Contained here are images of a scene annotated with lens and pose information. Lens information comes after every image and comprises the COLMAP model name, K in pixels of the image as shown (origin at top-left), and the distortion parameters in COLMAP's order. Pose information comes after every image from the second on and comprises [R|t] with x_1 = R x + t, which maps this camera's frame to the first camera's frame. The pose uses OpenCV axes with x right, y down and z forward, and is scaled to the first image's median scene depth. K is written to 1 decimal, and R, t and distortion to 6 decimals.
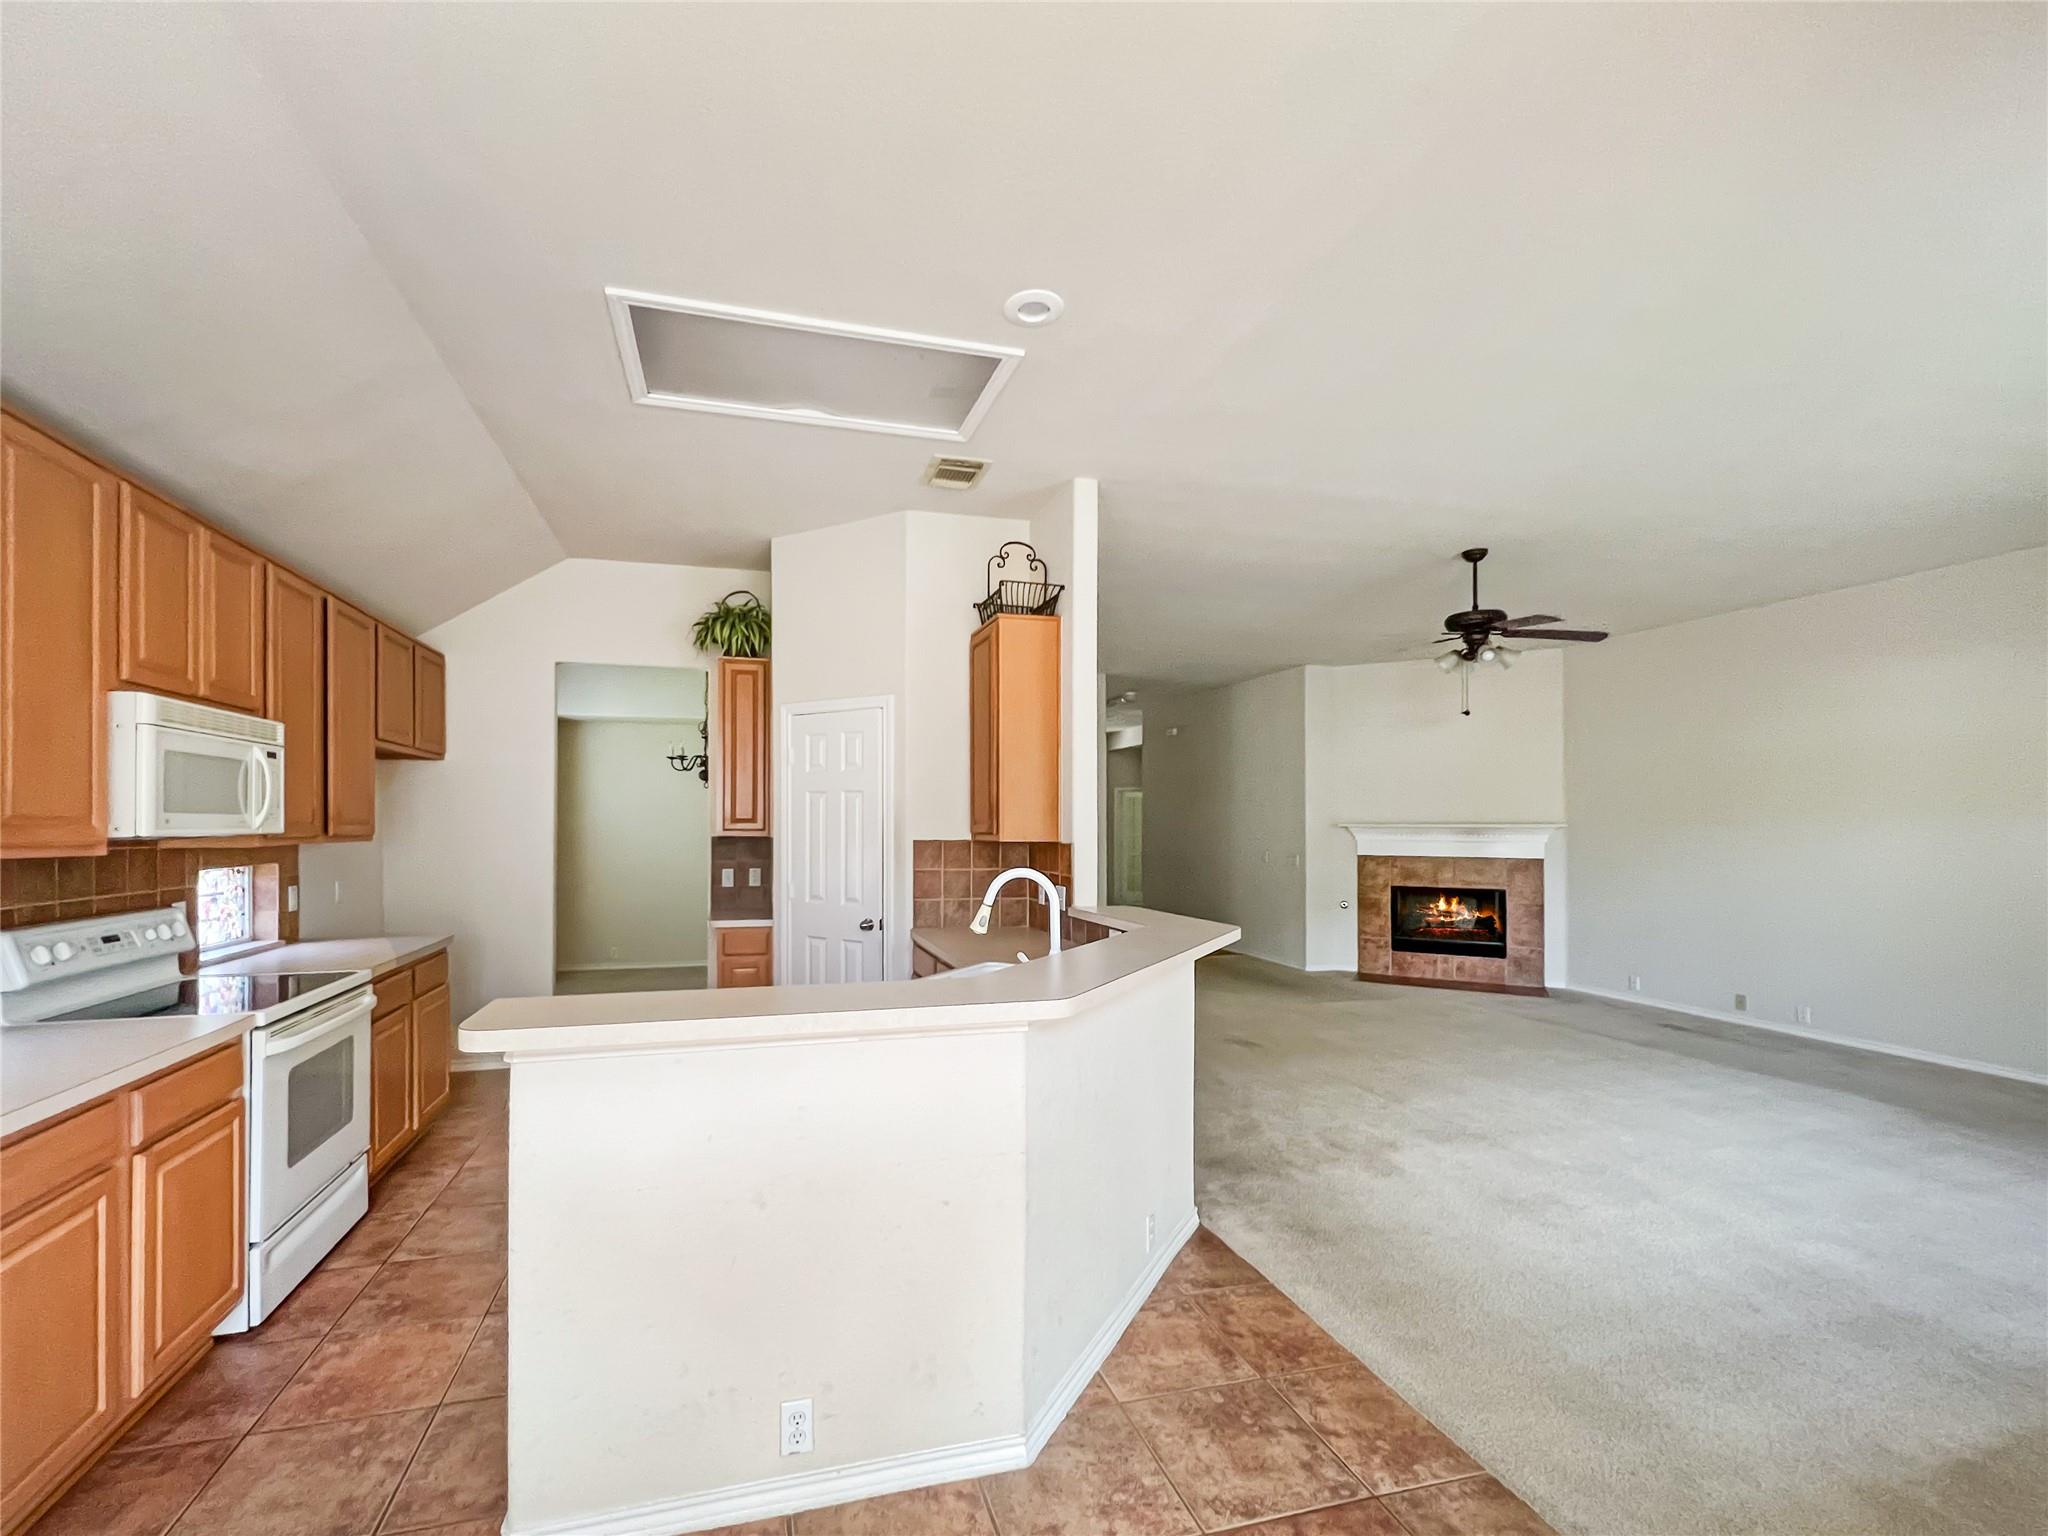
lens RADIAL K [[850.7, 0, 956.2], [0, 850.7, 816.0], [0, 0, 1]] dist [-0.001131, 0.001062]
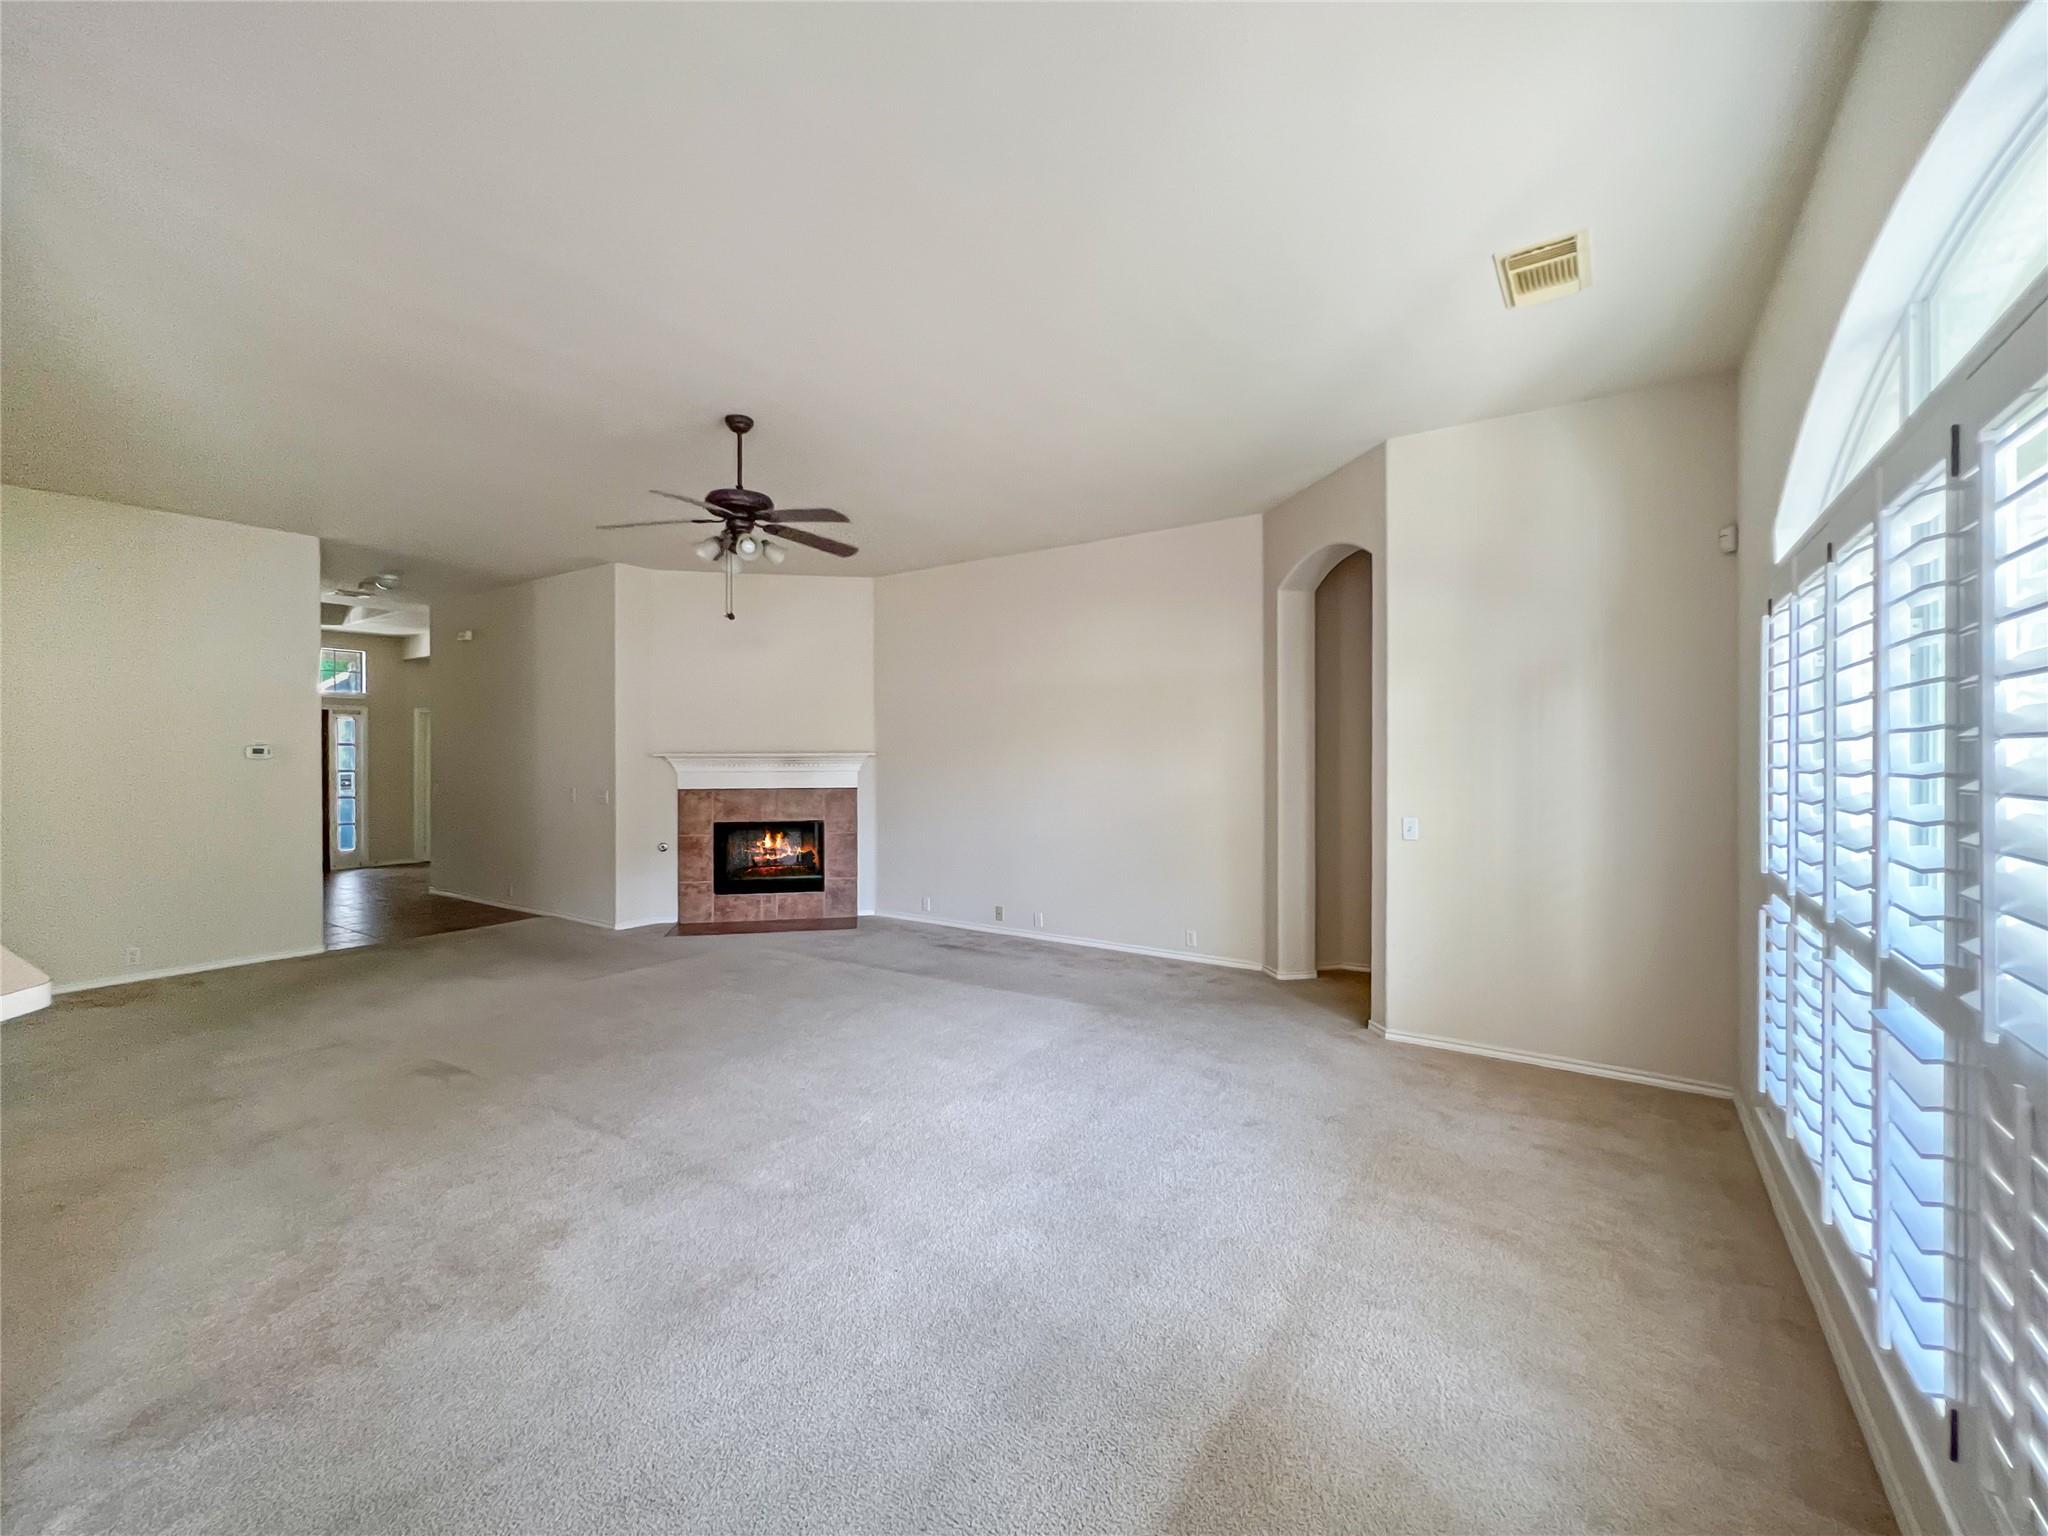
lens RADIAL K [[850.7, 0, 1010.1], [0, 850.7, 759.8], [0, 0, 1]] dist [-0.001131, 0.001062]
pose [[0.751469, -0.007948, 0.659720, 0.165836], [-0.001700, 0.999901, 0.013982, 0.003314], [-0.659766, -0.011629, 0.751381, 0.131439]]
